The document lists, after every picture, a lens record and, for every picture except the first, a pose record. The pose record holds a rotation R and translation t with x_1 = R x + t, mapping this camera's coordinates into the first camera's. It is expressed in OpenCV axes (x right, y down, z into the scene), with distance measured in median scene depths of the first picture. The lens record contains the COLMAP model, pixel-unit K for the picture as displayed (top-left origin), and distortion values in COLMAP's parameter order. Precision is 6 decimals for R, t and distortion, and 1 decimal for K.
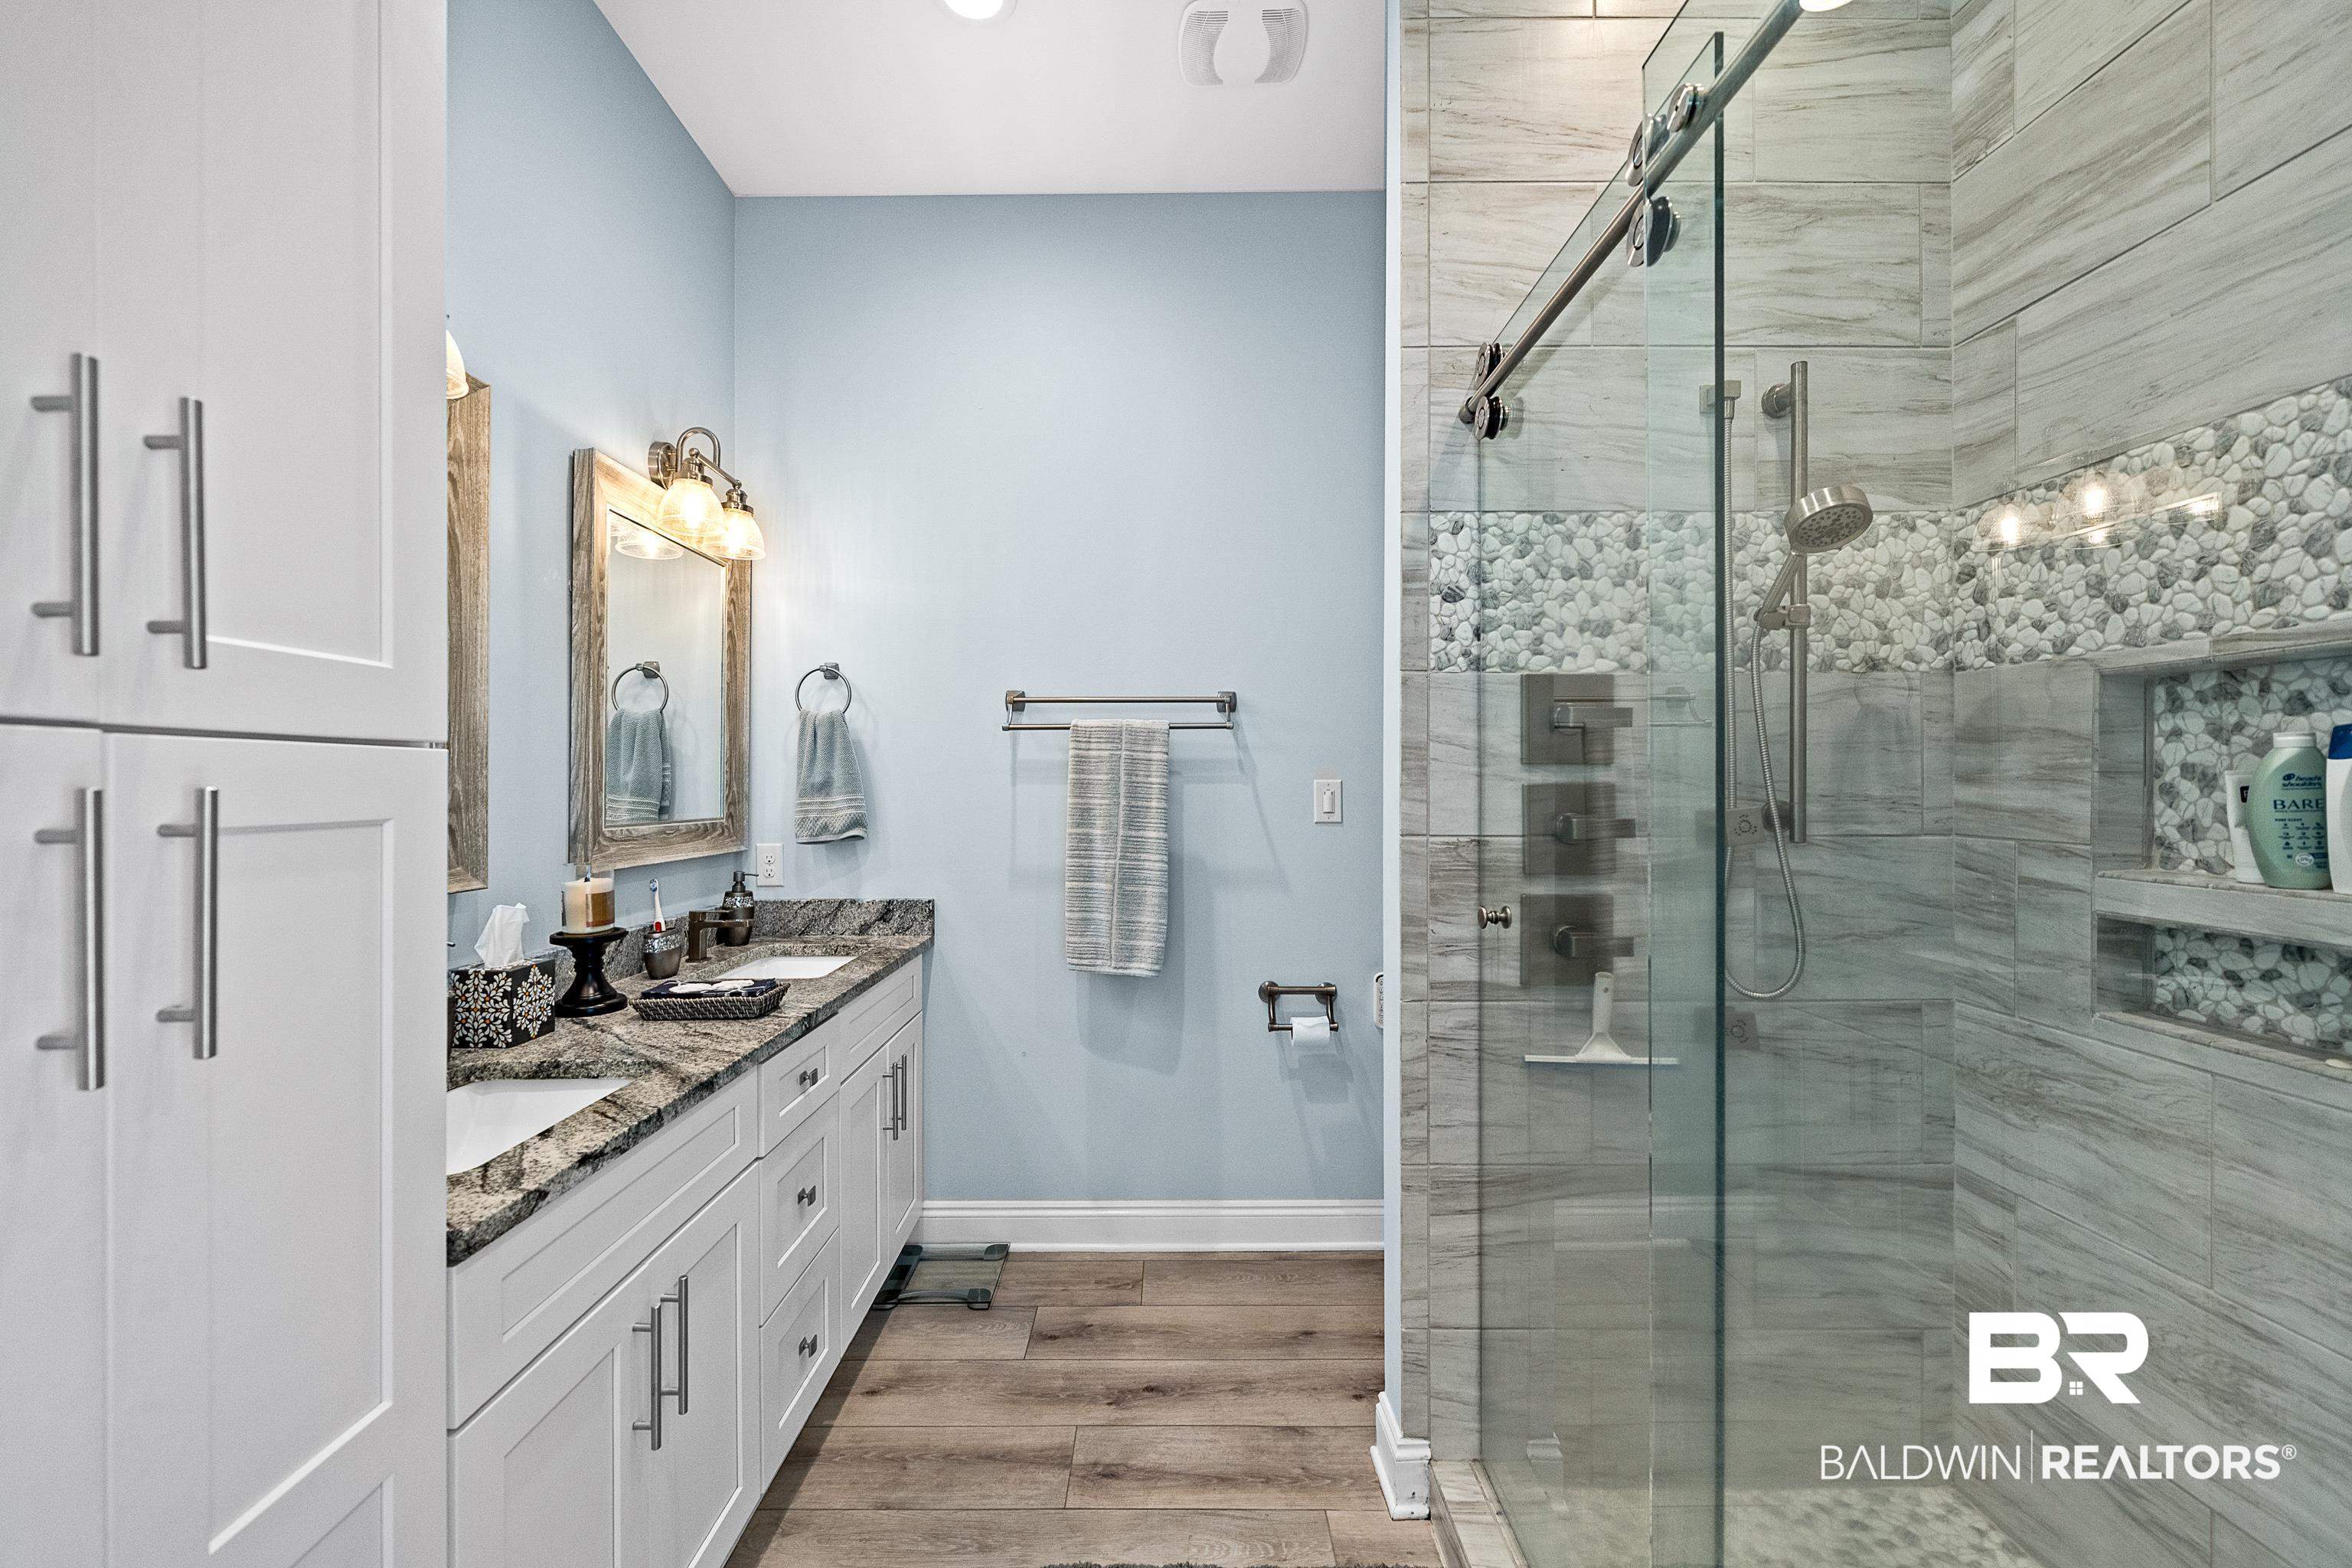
lens RADIAL K [[952.1, 0, 1168.4], [0, 952.1, 786.4], [0, 0, 1]] dist [-0.001682, -0.000013]
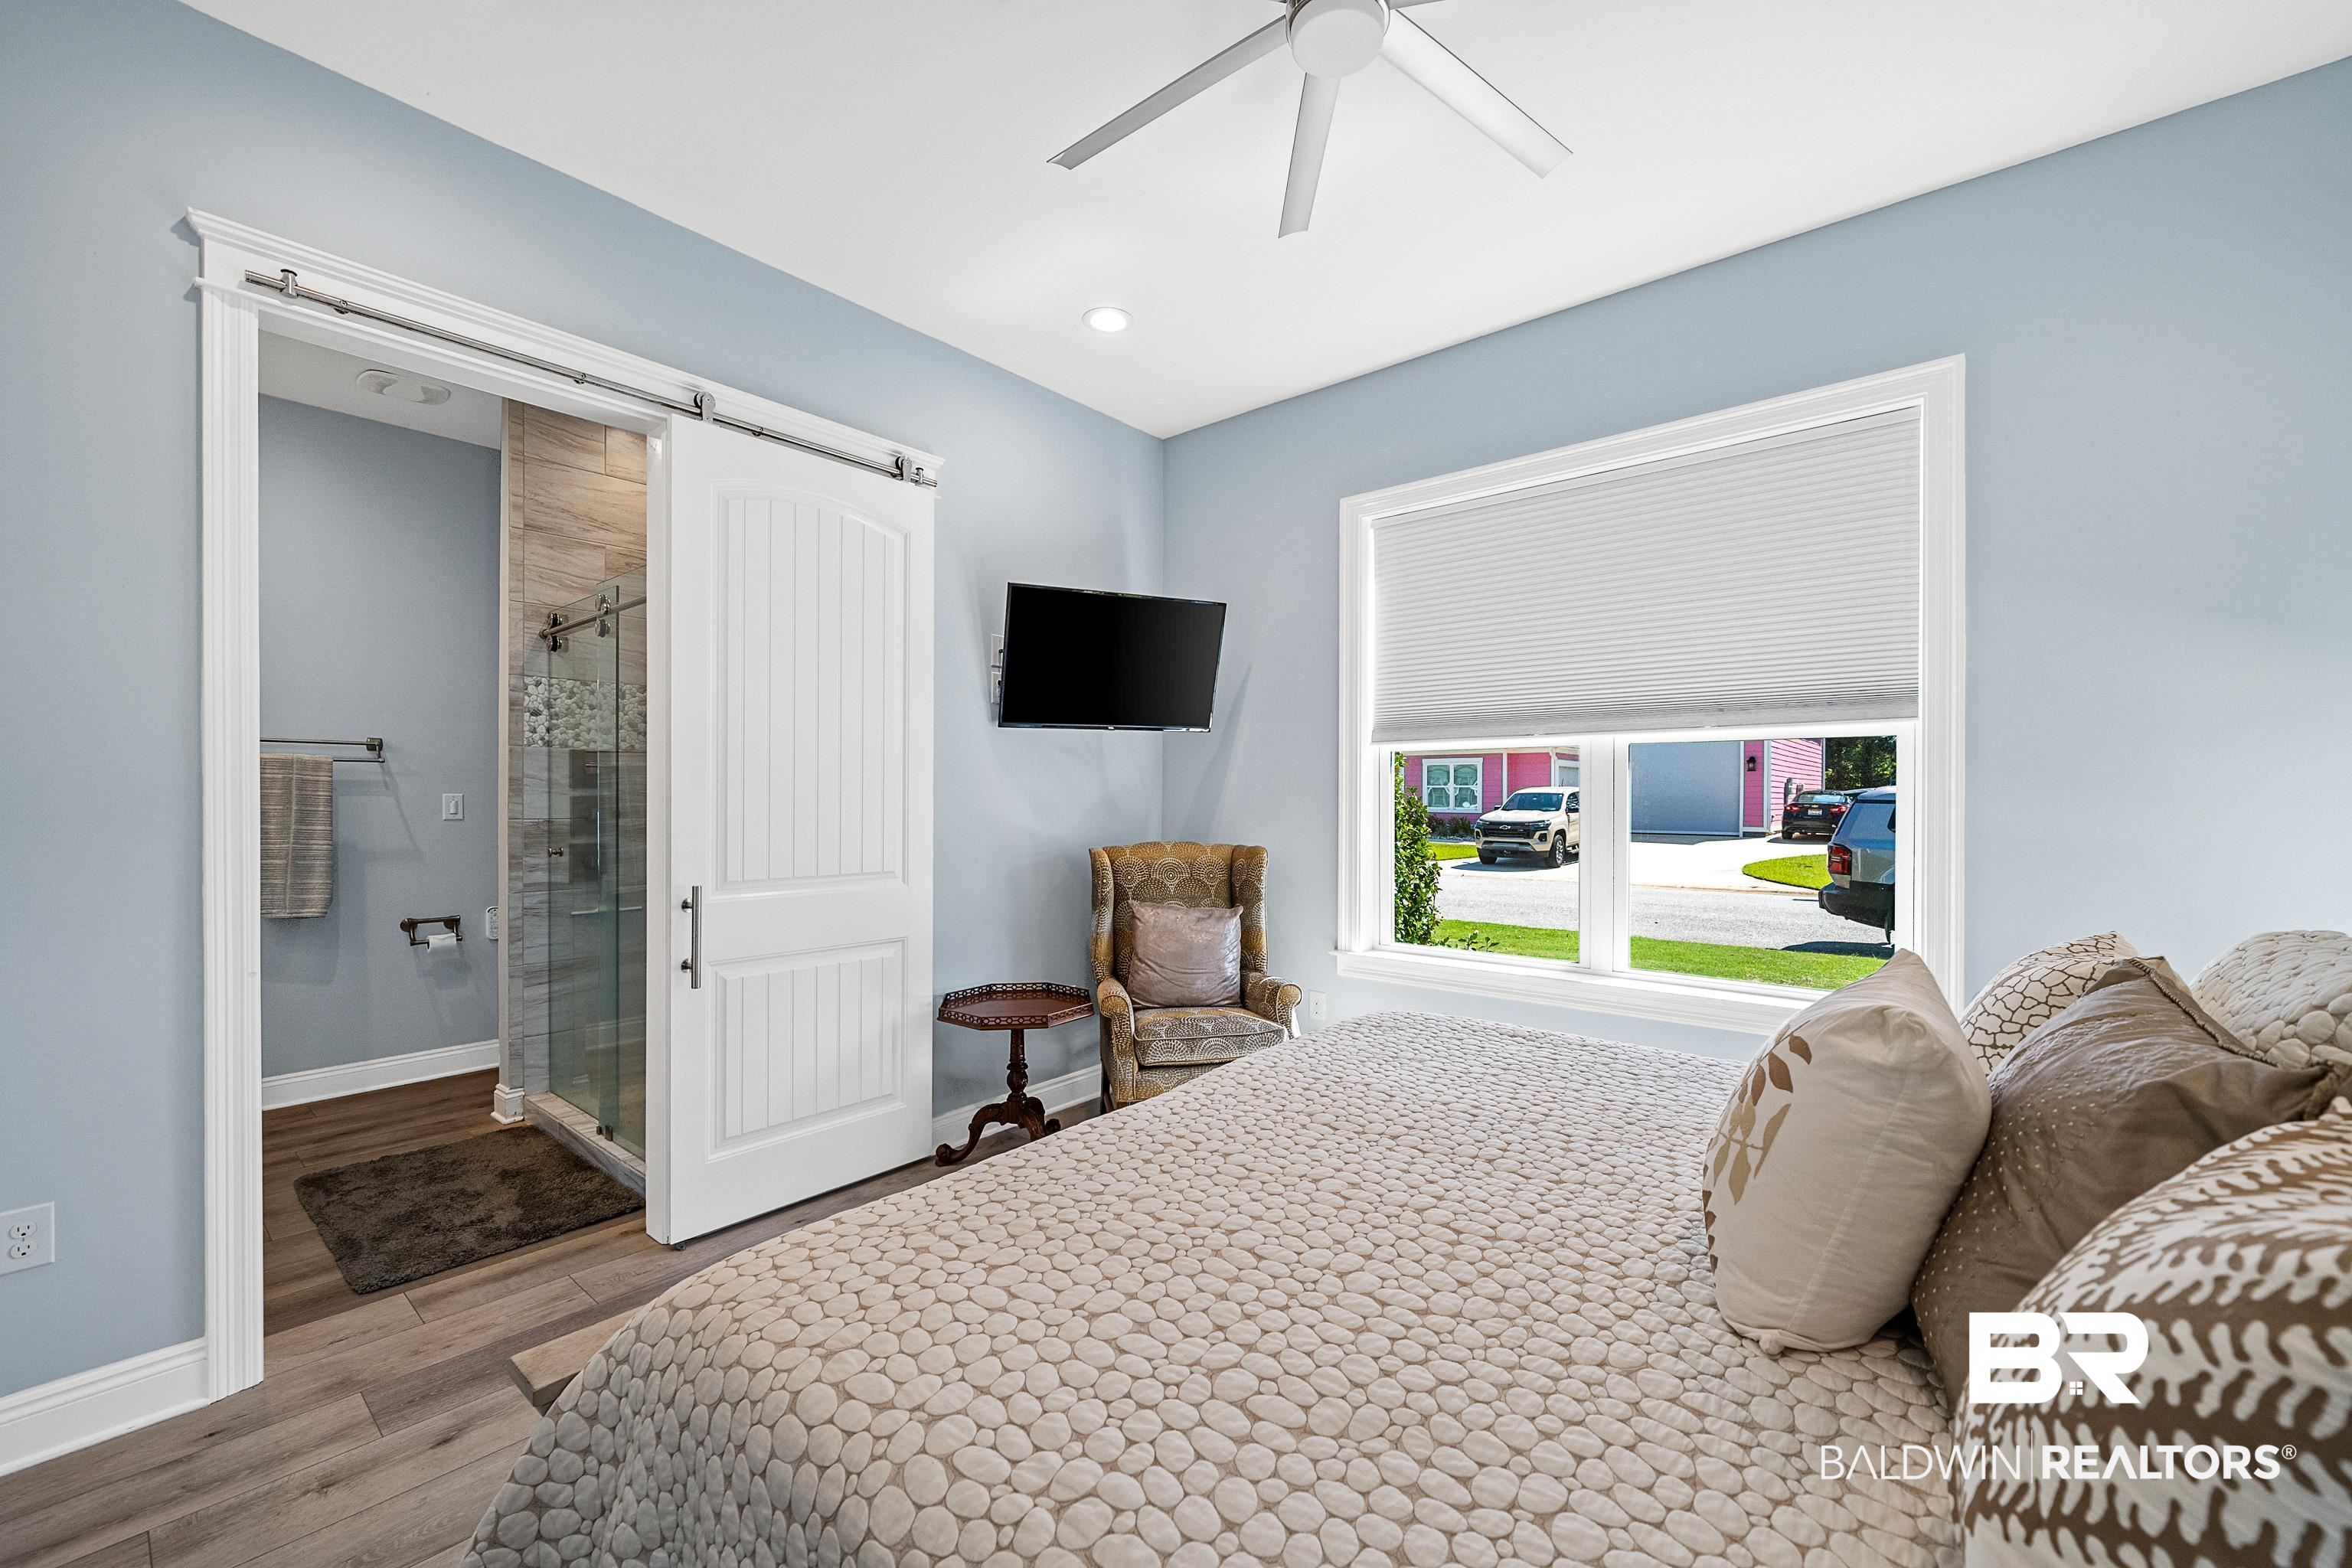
lens RADIAL K [[952.1, 0, 1182.5], [0, 952.1, 807.1], [0, 0, 1]] dist [-0.001682, -0.000013]
pose [[0.643956, 0.000732, 0.765062, -0.444406], [0.000828, 0.999998, -0.001653, 0.029373], [-0.765062, 0.001698, 0.643954, -1.644490]]
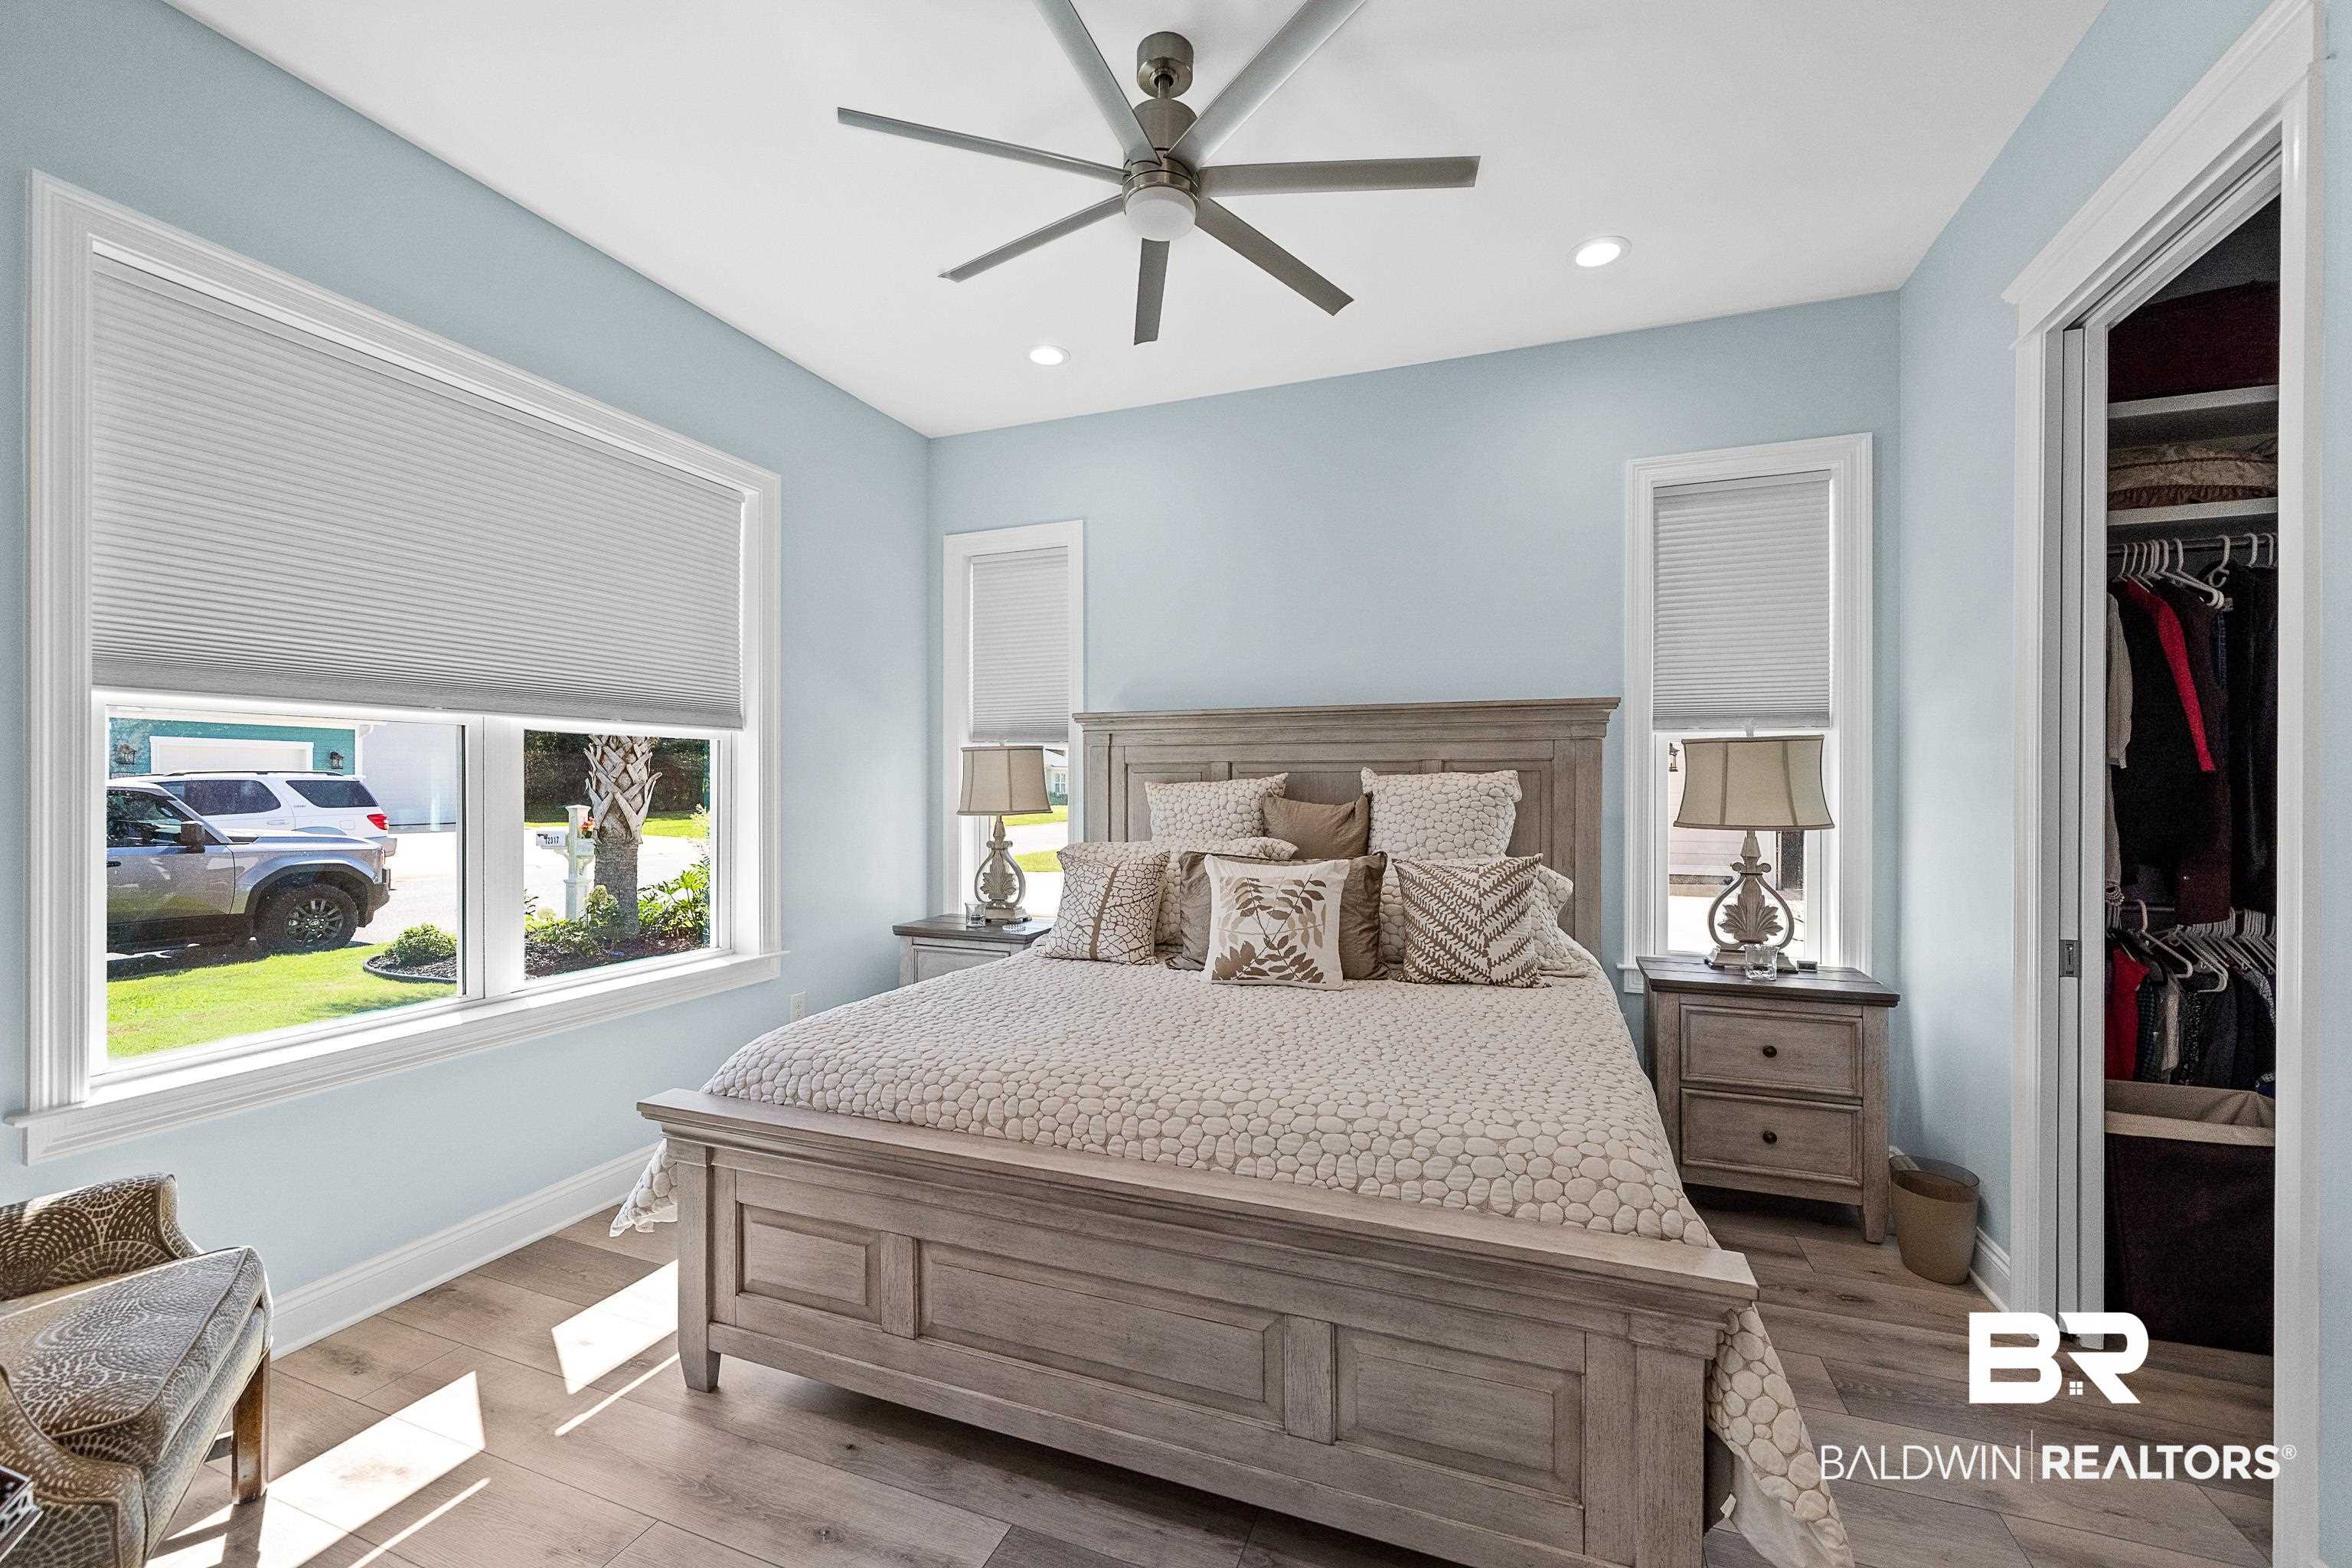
lens RADIAL K [[952.1, 0, 1169.0], [0, 952.1, 789.6], [0, 0, 1]] dist [-0.001682, -0.000013]
pose [[-0.936683, 0.007450, 0.350100, 0.197371], [0.011675, 0.999882, 0.009958, -0.013488], [-0.349984, 0.013415, -0.936660, 1.174409]]
